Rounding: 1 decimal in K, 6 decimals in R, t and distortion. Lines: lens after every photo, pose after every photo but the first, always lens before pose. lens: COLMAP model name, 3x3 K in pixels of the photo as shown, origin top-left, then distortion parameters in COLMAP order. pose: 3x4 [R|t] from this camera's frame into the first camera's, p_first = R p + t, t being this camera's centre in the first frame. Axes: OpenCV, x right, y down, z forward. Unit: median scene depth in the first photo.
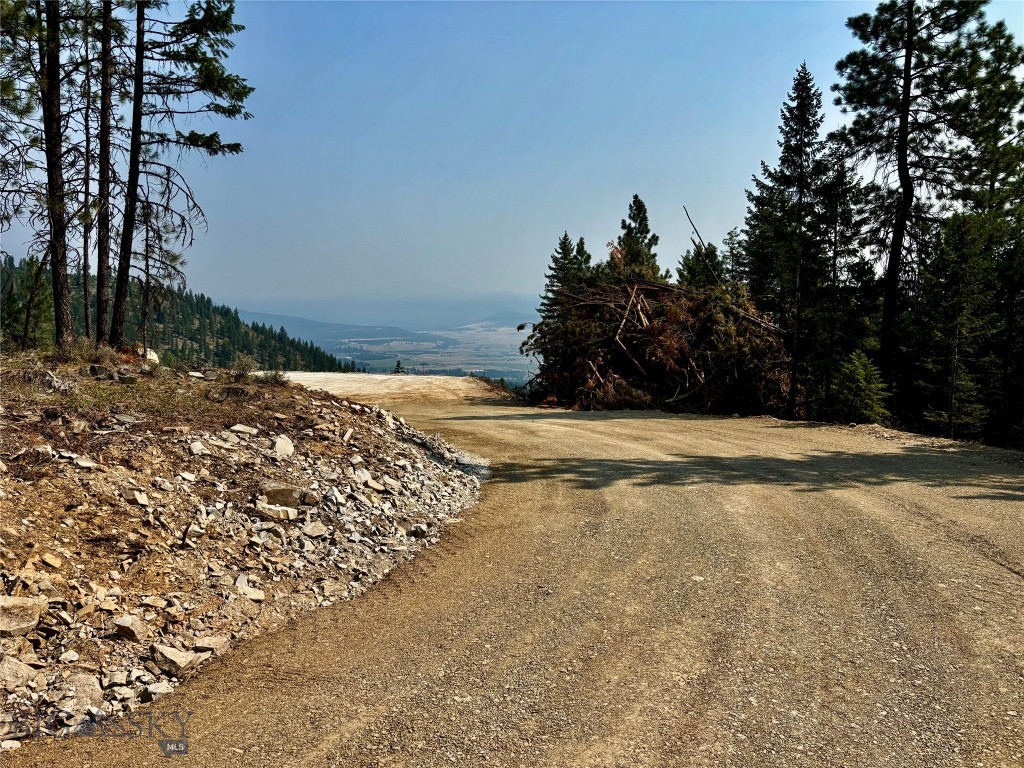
lens RADIAL K [[766.1, 0, 508.4], [0, 766.1, 379.9], [0, 0, 1]] dist [0.059569, -0.075023]
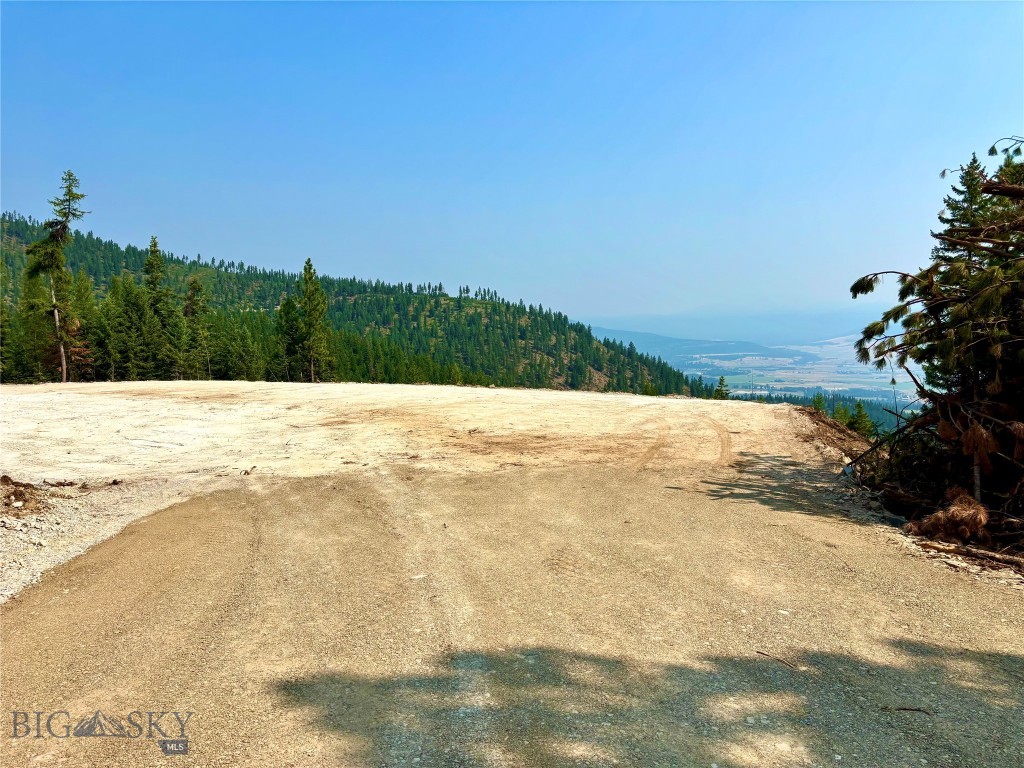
lens RADIAL K [[766.1, 0, 520.7], [0, 766.1, 374.0], [0, 0, 1]] dist [0.059569, -0.075023]
pose [[0.907242, 0.012504, -0.420424, 0.023647], [-0.024170, 0.999456, -0.022432, -0.015959], [0.419914, 0.030513, 0.907051, 0.606257]]
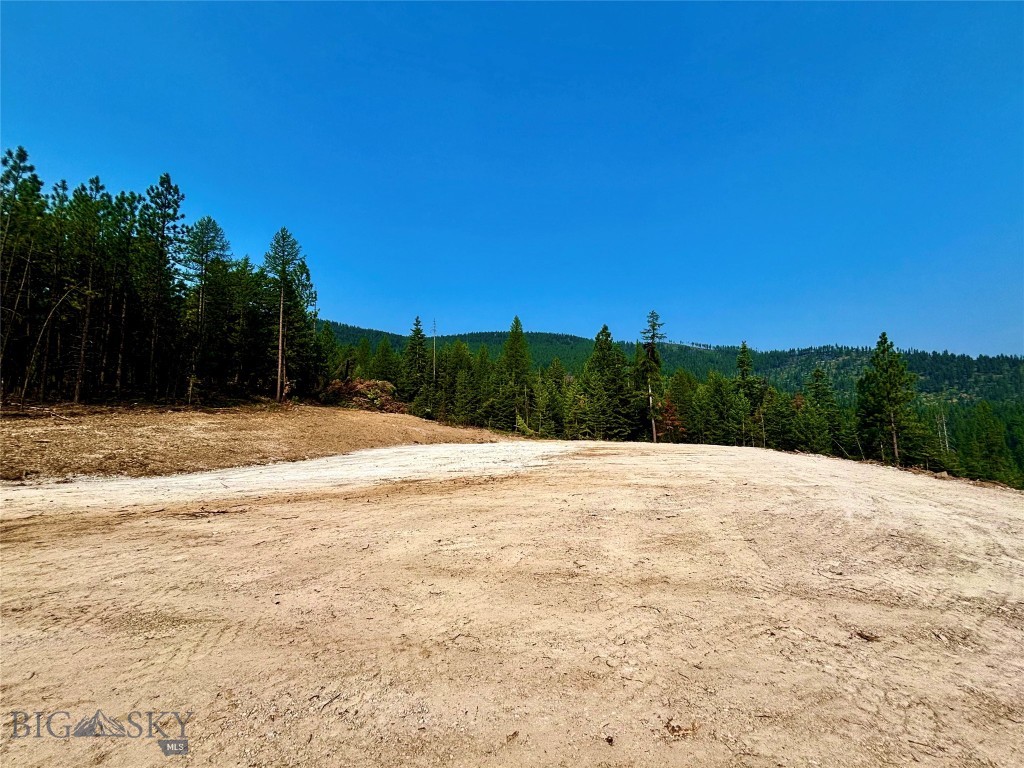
lens RADIAL K [[410.6, 0, 511.7], [0, 410.6, 386.4], [0, 0, 1]] dist [0.002016, -0.001069]
pose [[-0.197984, -0.097491, -0.975345, -0.093096], [-0.067798, 0.994021, -0.085595, -0.049042], [0.977858, 0.049180, -0.203410, 1.509676]]
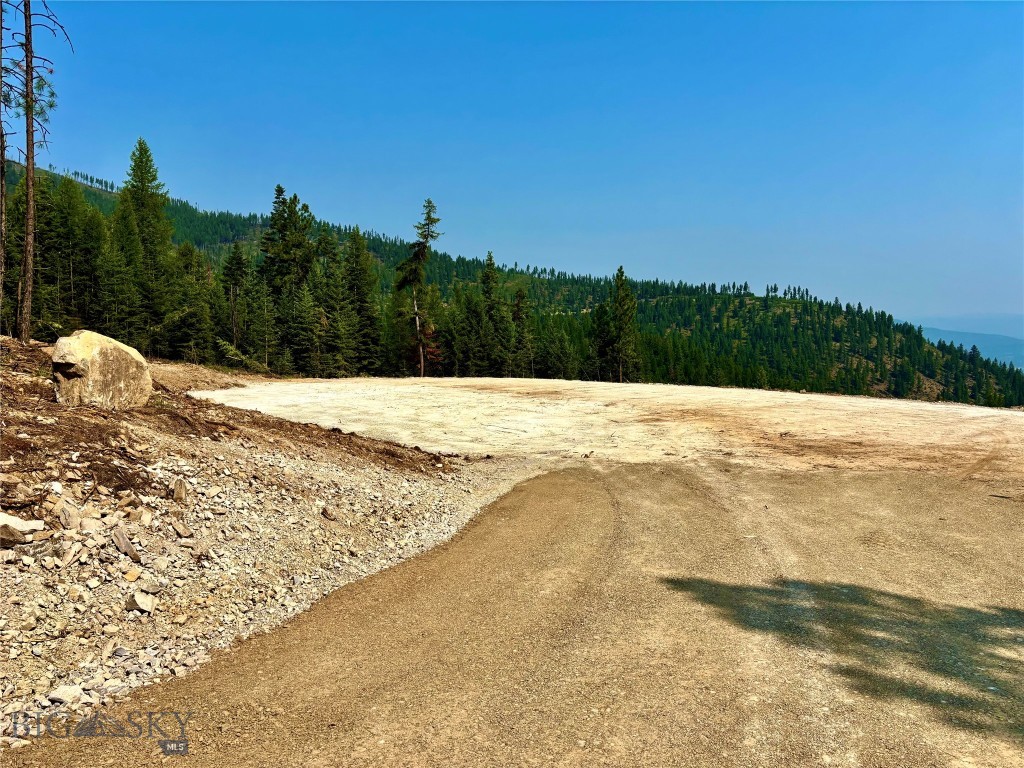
lens RADIAL K [[766.1, 0, 520.0], [0, 766.1, 391.5], [0, 0, 1]] dist [0.059569, -0.075023]
pose [[0.681957, 0.046519, -0.729911, 0.051761], [-0.053663, 0.998468, 0.013498, -0.014960], [0.729421, 0.029964, 0.683409, 0.539623]]
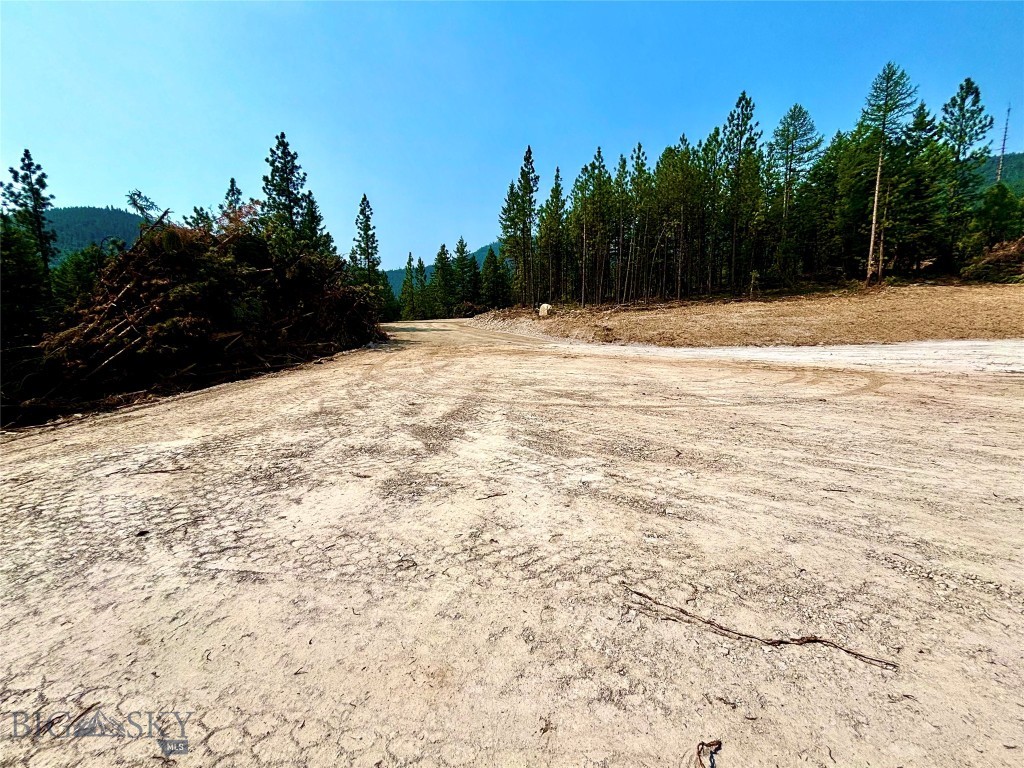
lens RADIAL K [[410.6, 0, 510.6], [0, 410.6, 388.0], [0, 0, 1]] dist [0.002016, -0.001069]
pose [[-0.996187, -0.003882, 0.087152, -0.298099], [0.016109, 0.973645, 0.227498, -0.058949], [-0.085738, 0.228034, -0.969871, 1.797505]]
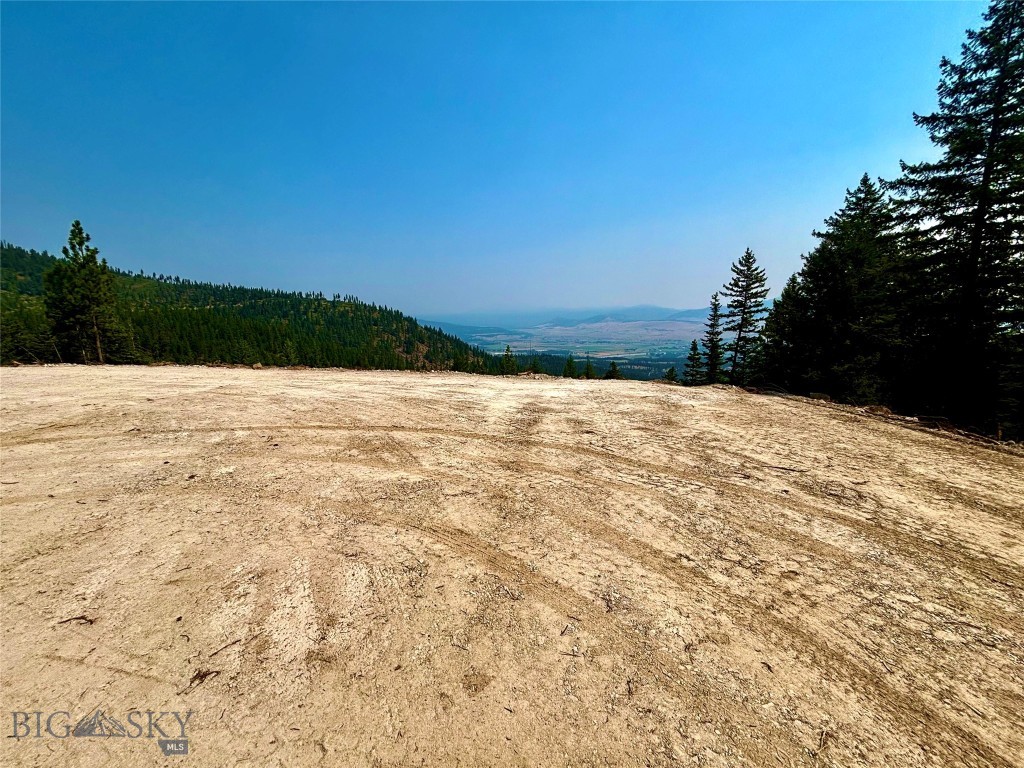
lens RADIAL K [[410.6, 0, 511.3], [0, 410.6, 388.6], [0, 0, 1]] dist [0.002016, -0.001069]
pose [[0.992854, 0.003922, -0.119267, -0.235835], [0.005697, 0.996762, 0.080201, -0.035386], [0.119196, -0.080307, 0.989618, 1.388485]]
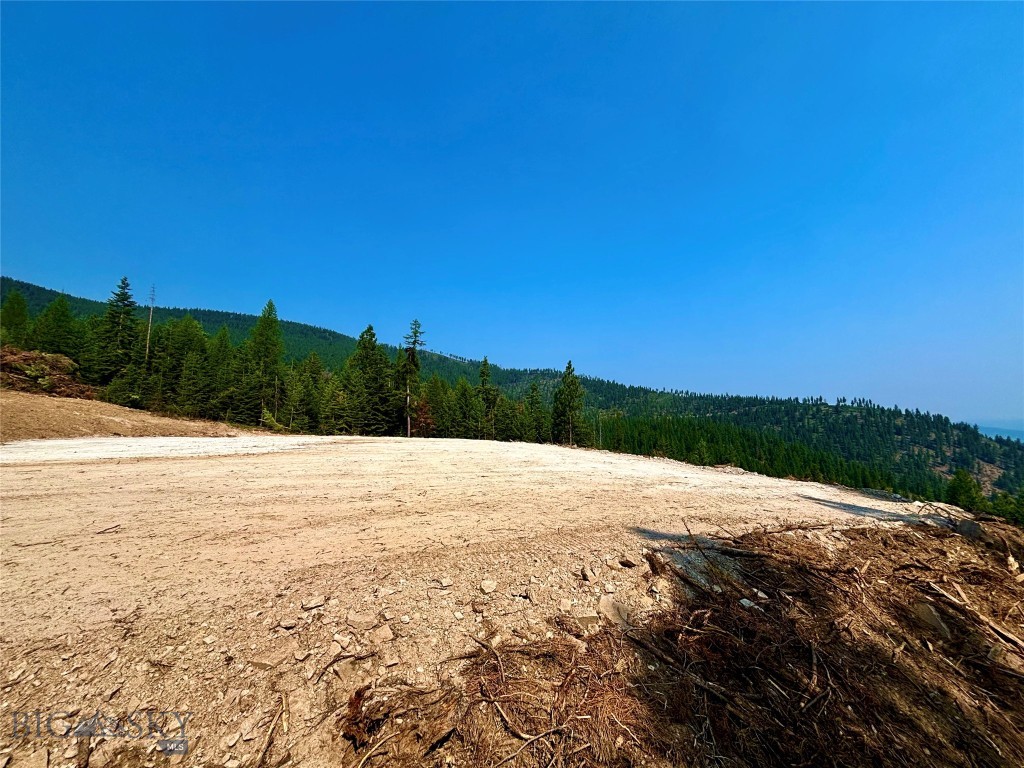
lens RADIAL K [[410.6, 0, 512.3], [0, 410.6, 384.6], [0, 0, 1]] dist [0.002016, -0.001069]
pose [[0.366616, -0.104420, -0.924494, 0.018736], [-0.079034, 0.986595, -0.142775, -0.019806], [0.927009, 0.125410, 0.353449, 1.502146]]
